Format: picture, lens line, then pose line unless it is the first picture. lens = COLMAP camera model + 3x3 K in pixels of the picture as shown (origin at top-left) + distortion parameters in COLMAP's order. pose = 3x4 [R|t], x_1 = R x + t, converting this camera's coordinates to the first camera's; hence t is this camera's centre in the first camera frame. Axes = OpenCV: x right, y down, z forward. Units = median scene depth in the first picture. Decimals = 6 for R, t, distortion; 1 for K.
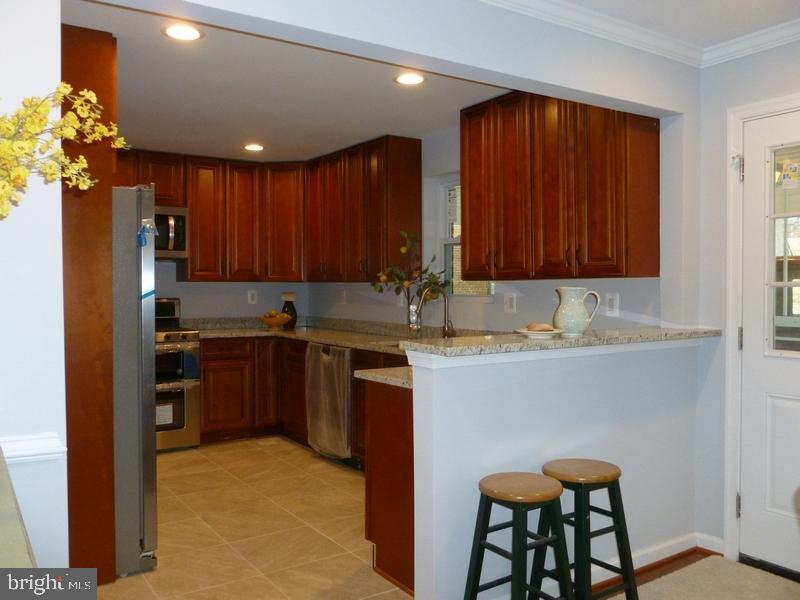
lens RADIAL K [[685.9, 0, 396.5], [0, 685.9, 294.7], [0, 0, 1]] dist [-0.022975, 0.014588]
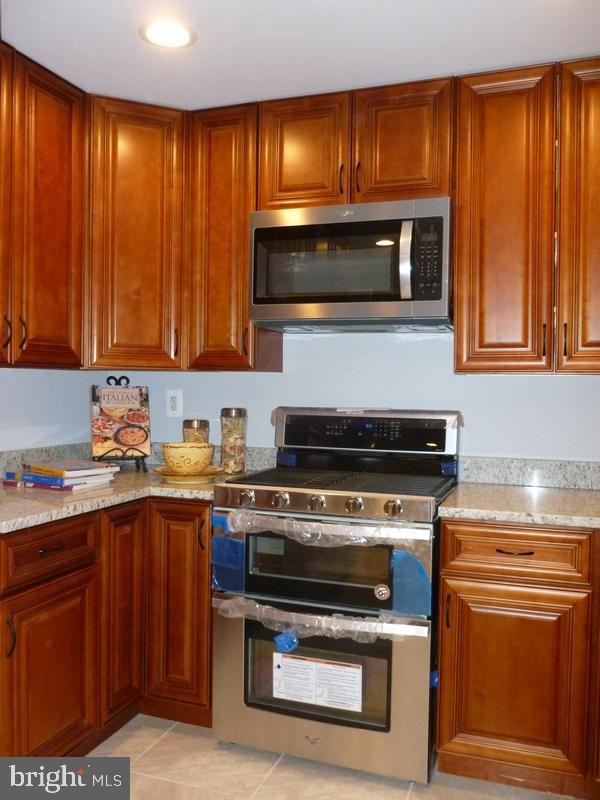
lens RADIAL K [[685.9, 0, 284.2], [0, 685.9, 403.1], [0, 0, 1]] dist [-0.022975, 0.014588]
pose [[0.588576, 0.026314, -0.808014, -0.009081], [-0.023597, 0.999603, 0.015366, -0.001962], [0.808098, 0.010022, 0.588963, 0.263587]]
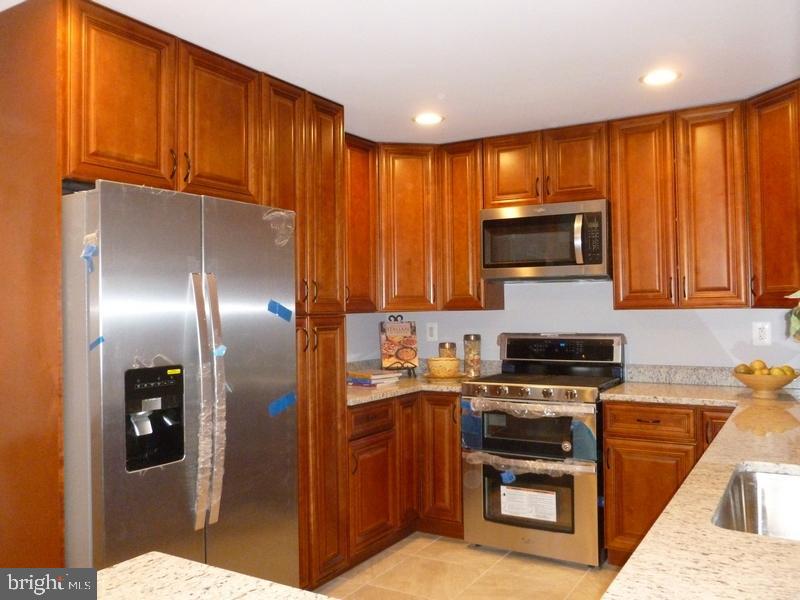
lens RADIAL K [[685.9, 0, 405.7], [0, 685.9, 297.0], [0, 0, 1]] dist [-0.022975, 0.014588]
pose [[0.445766, -0.021280, -0.894896, 0.078222], [0.000835, 0.999727, -0.023357, -0.006575], [0.895149, 0.009665, 0.445662, 0.208500]]
